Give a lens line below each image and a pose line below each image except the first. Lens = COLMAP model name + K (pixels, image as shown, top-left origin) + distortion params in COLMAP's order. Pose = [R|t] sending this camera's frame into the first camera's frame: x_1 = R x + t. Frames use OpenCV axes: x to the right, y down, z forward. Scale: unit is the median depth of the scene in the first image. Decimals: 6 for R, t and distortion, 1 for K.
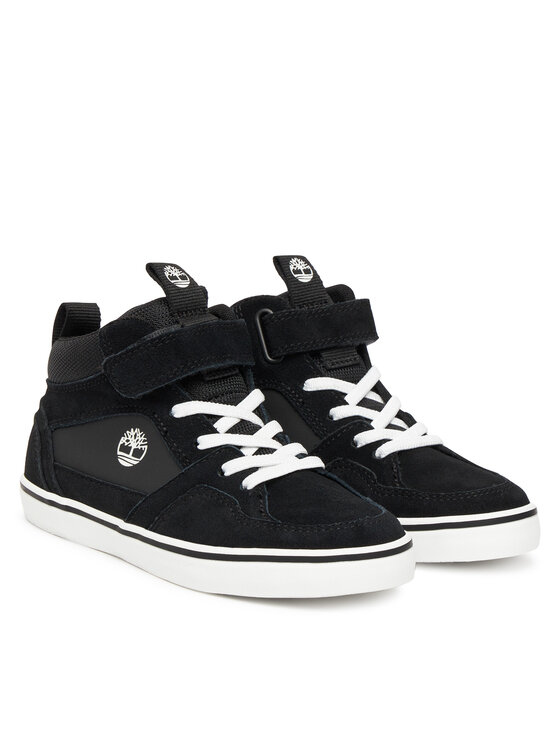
lens RADIAL K [[1776.2, 0, 280.0], [0, 1776.2, 373.0], [0, 0, 1]] dist [-0.008912, 0.023857]
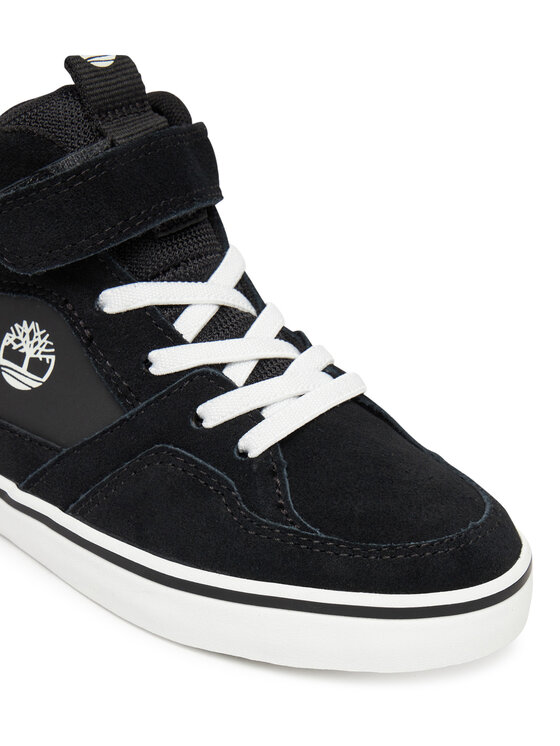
lens RADIAL K [[1289.4, 0, 280.0], [0, 1289.4, 373.0], [0, 0, 1]] dist [-0.275608, -0.030691]
pose [[0.977739, -0.027326, 0.208040, -0.090200], [-0.039412, 0.949919, 0.310000, -0.085391], [-0.206092, -0.311298, 0.927696, 0.603562]]
